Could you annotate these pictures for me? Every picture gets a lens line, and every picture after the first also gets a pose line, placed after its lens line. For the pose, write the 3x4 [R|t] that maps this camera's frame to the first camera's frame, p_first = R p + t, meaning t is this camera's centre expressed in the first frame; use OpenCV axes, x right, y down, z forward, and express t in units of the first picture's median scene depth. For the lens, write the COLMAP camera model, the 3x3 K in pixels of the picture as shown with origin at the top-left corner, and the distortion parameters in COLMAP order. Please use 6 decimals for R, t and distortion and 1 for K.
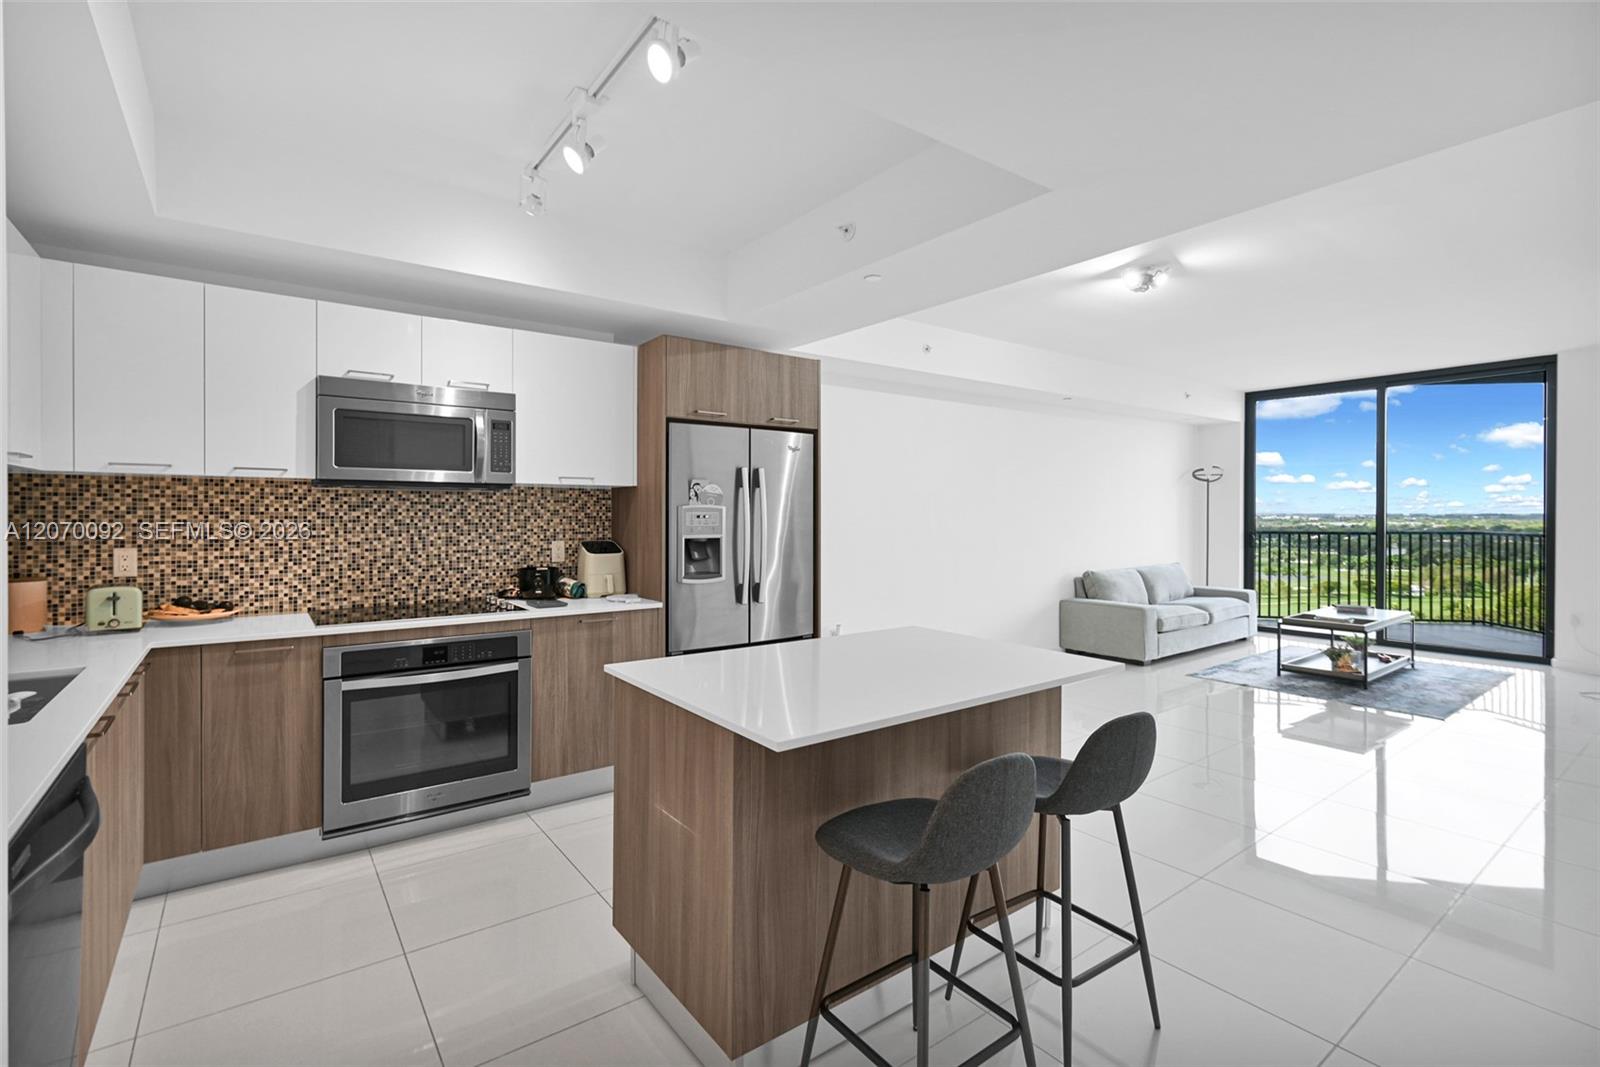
lens RADIAL K [[732.1, 0, 803.5], [0, 732.1, 510.8], [0, 0, 1]] dist [0.000467, 0.000118]
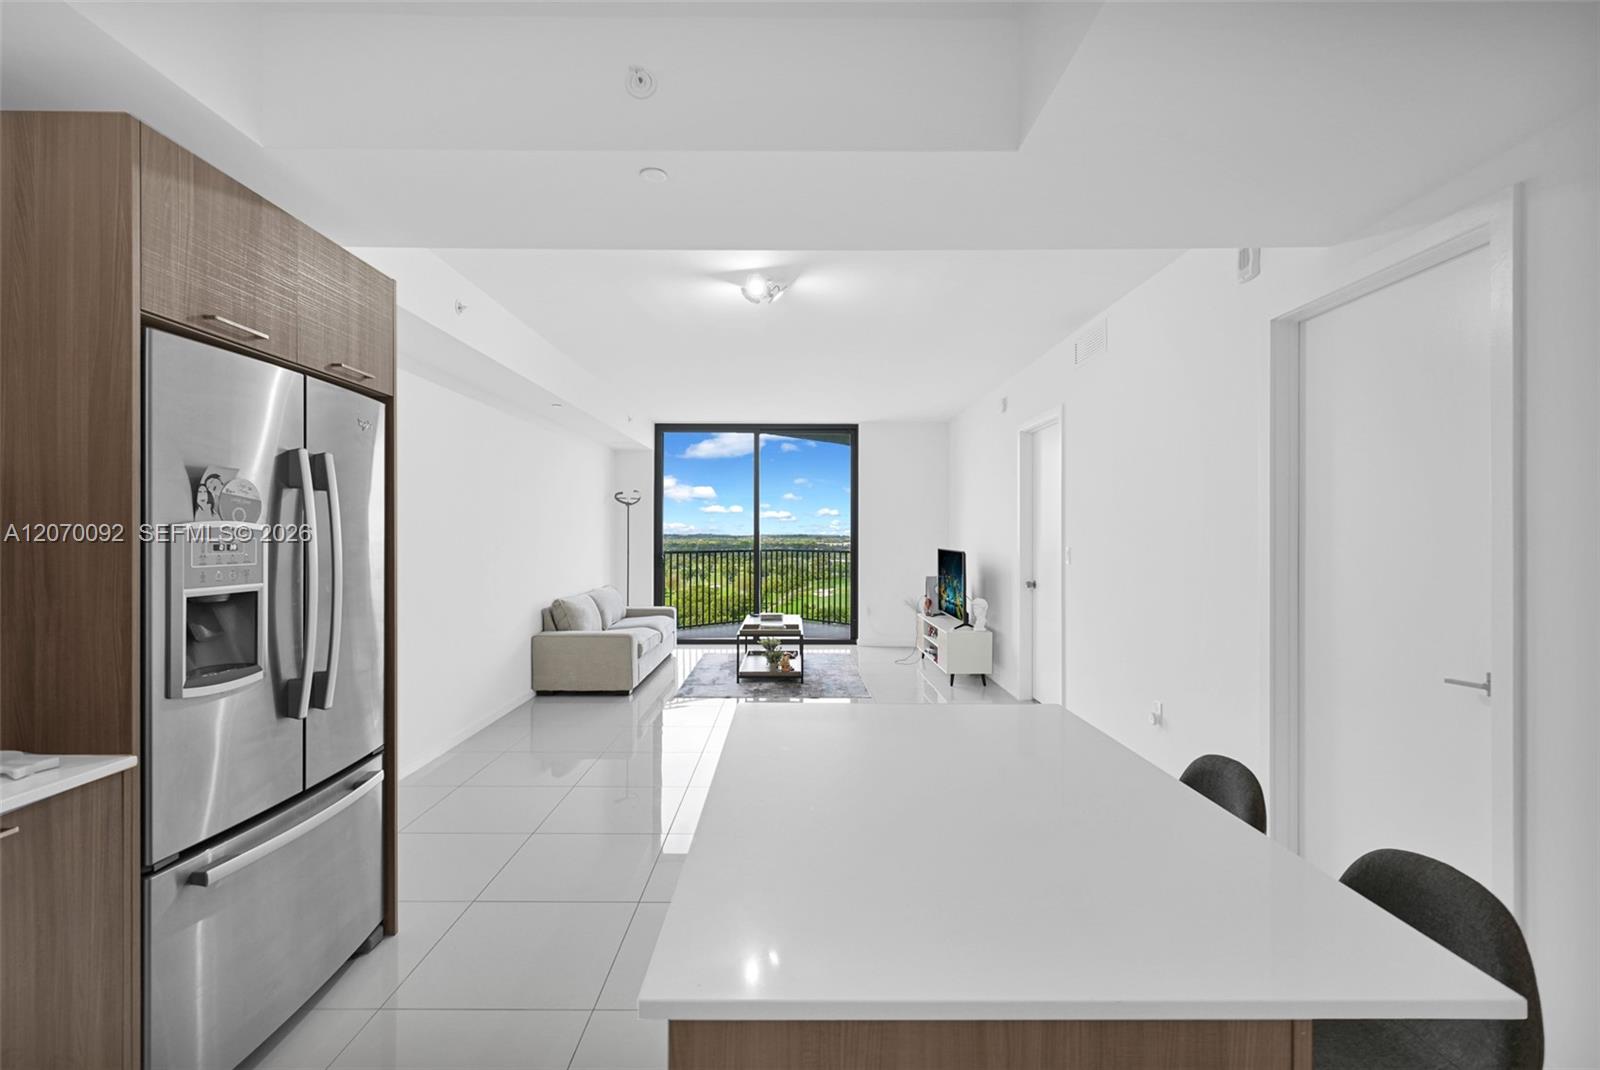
lens RADIAL K [[729.4, 0, 797.5], [0, 729.4, 528.6], [0, 0, 1]] dist [-0.000242, -0.000074]
pose [[0.597936, 0.008773, 0.801496, -0.170350], [-0.006590, 0.999960, -0.006029, -0.001892], [-0.801517, -0.001677, 0.597970, 0.254021]]
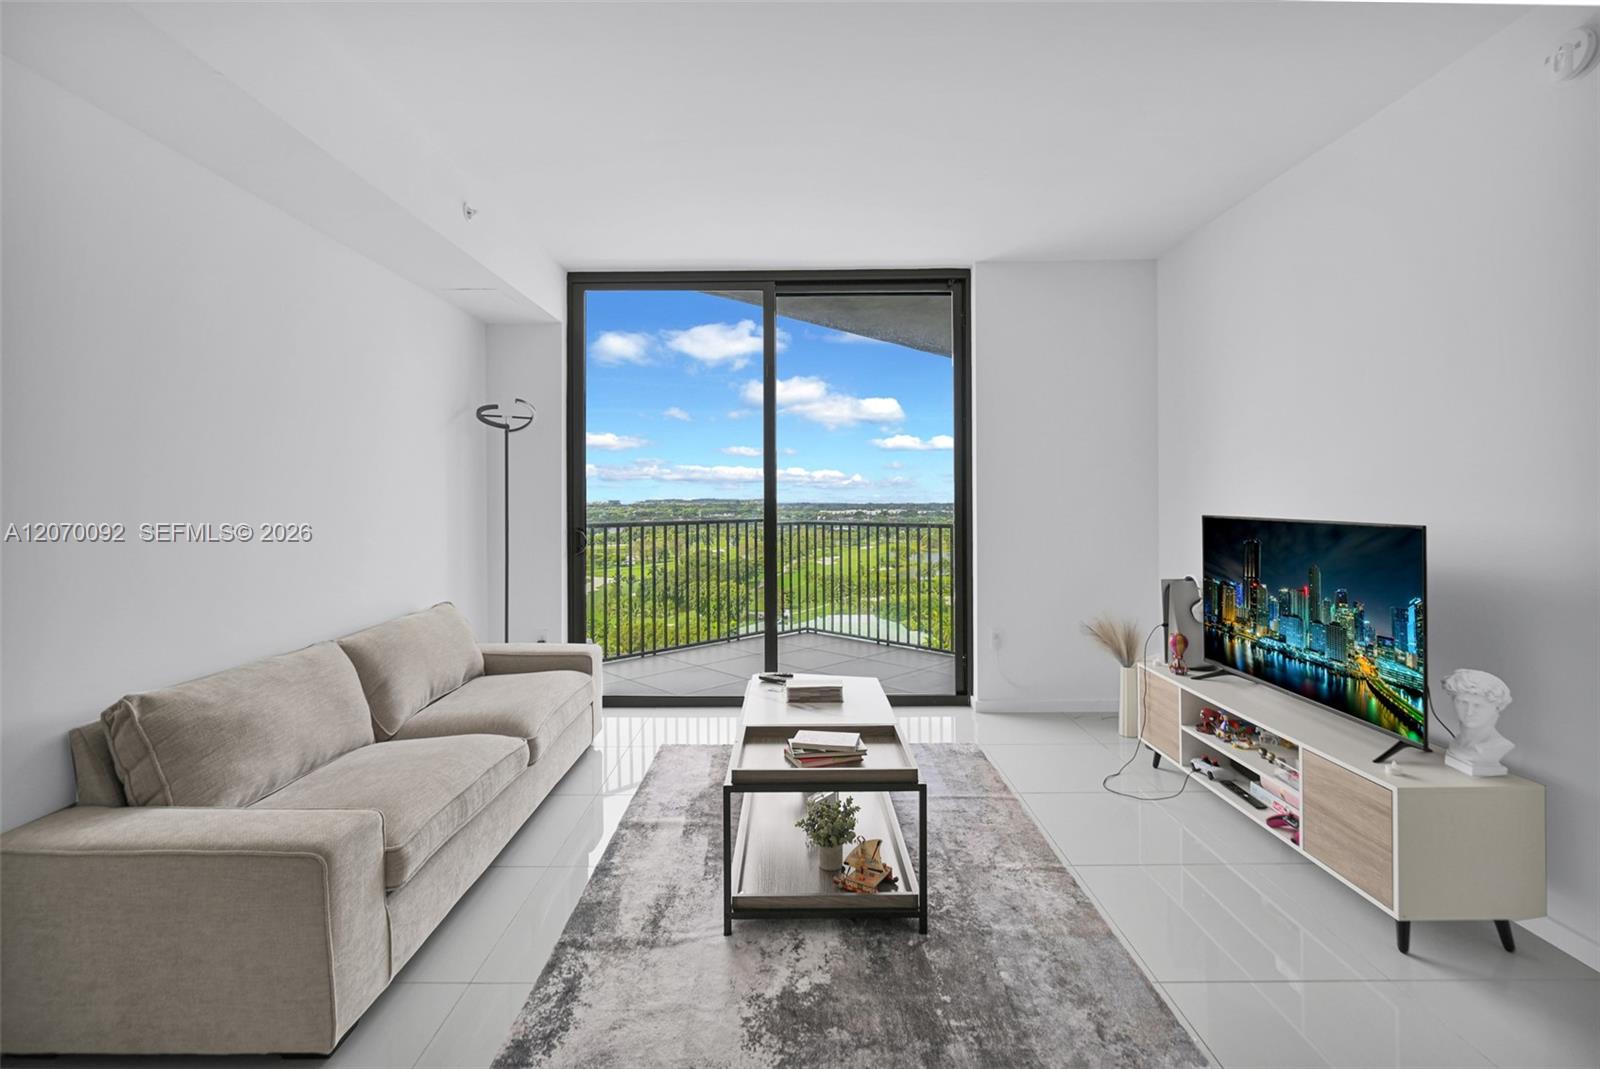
lens RADIAL K [[729.9, 0, 787.6], [0, 729.9, 486.6], [0, 0, 1]] dist [0.000456, 0.000111]
pose [[0.611417, 0.008722, 0.791260, 0.357808], [0.003833, 0.999895, -0.013984, 0.009246], [-0.791299, 0.011583, 0.611319, 0.708278]]
